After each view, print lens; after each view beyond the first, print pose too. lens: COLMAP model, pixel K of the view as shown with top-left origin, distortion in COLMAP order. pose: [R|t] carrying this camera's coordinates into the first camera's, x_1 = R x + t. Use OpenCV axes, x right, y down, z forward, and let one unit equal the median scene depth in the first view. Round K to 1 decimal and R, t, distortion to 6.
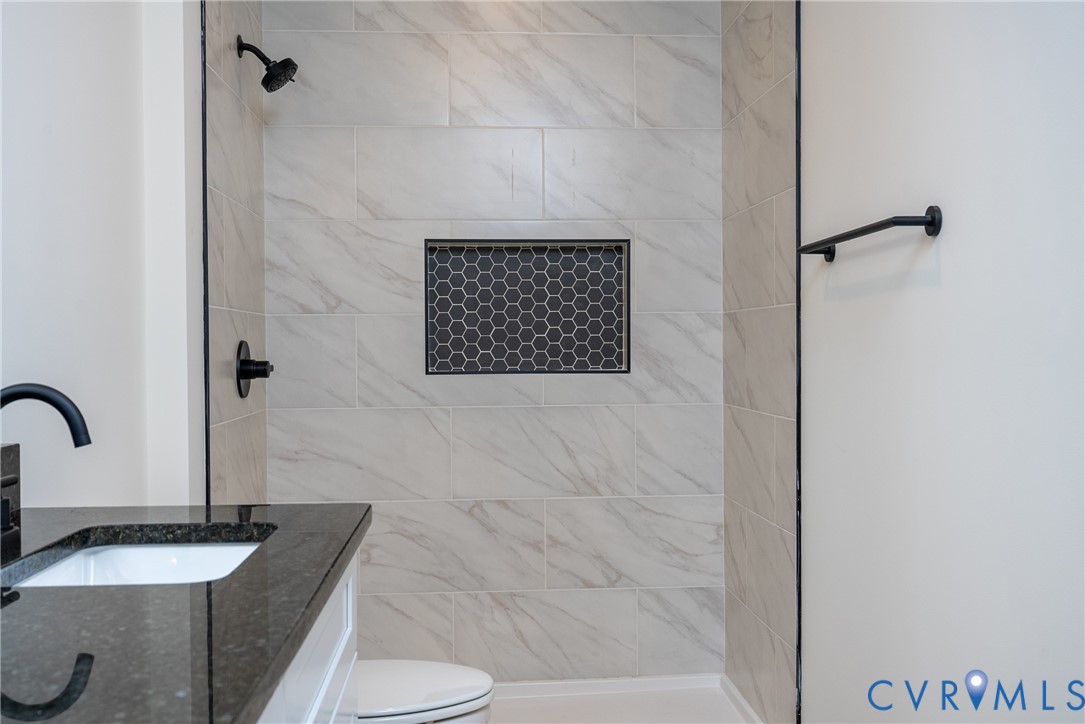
lens RADIAL K [[1137.1, 0, 542.5], [0, 1137.1, 362.0], [0, 0, 1]] dist [0.007575, 0.000308]
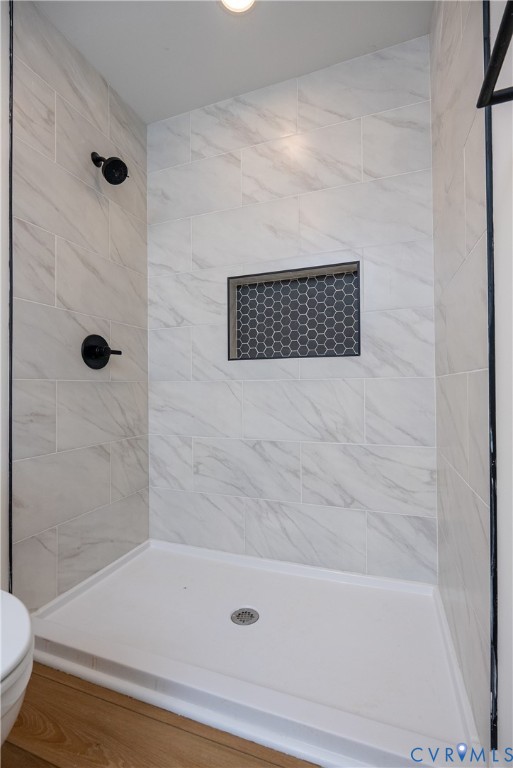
lens RADIAL K [[349.8, 0, 256.5], [0, 349.8, 384.0], [0, 0, 1]] dist [-0.003978, -0.000436]
pose [[0.910543, -0.004446, -0.413391, 0.139116], [-0.005397, 0.999729, -0.022639, 0.055115], [0.413380, 0.022845, 0.910272, 0.556661]]
